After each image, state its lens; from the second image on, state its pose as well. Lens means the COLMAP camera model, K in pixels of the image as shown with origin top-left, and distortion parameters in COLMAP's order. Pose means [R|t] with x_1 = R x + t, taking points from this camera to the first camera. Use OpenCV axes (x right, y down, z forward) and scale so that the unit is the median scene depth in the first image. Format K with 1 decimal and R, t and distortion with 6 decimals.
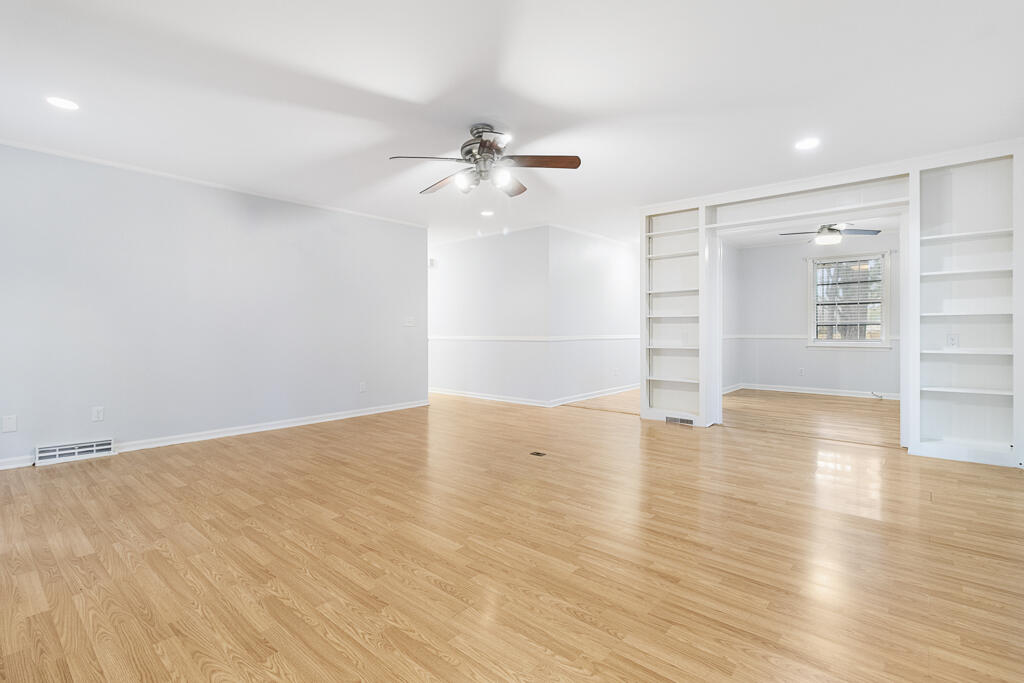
lens RADIAL K [[479.3, 0, 502.8], [0, 479.3, 324.0], [0, 0, 1]] dist [-0.003000, -0.000724]
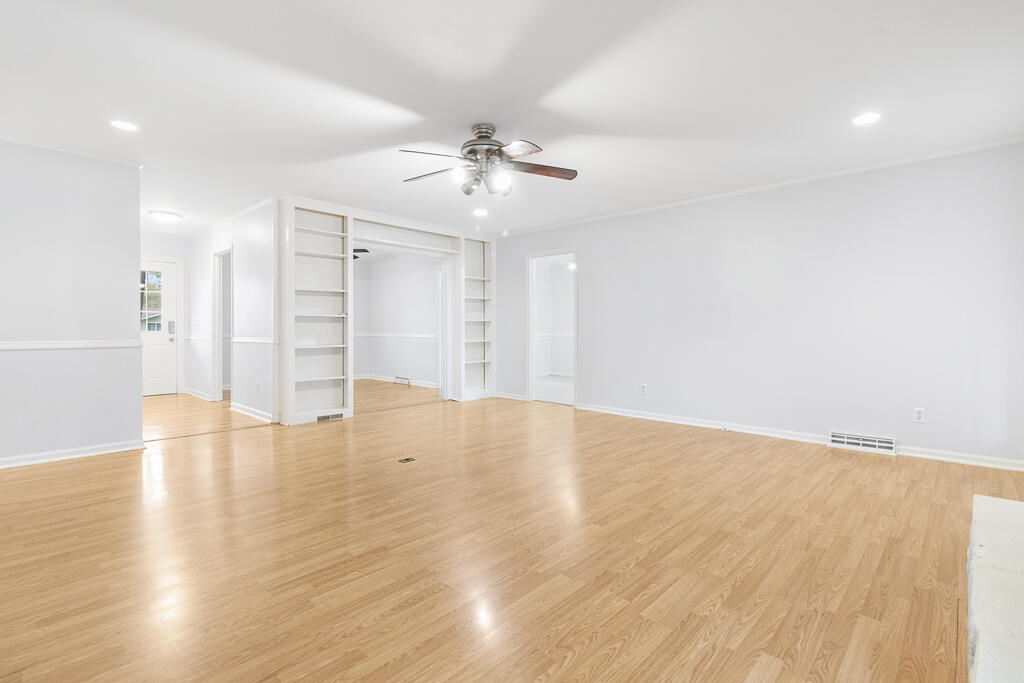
lens RADIAL K [[479.3, 0, 505.8], [0, 479.3, 342.6], [0, 0, 1]] dist [-0.003000, -0.000724]
pose [[0.046117, -0.031844, 0.998428, -1.598248], [-0.010617, 0.999420, 0.032366, 0.000464], [-0.998880, -0.012093, 0.045752, 1.383251]]
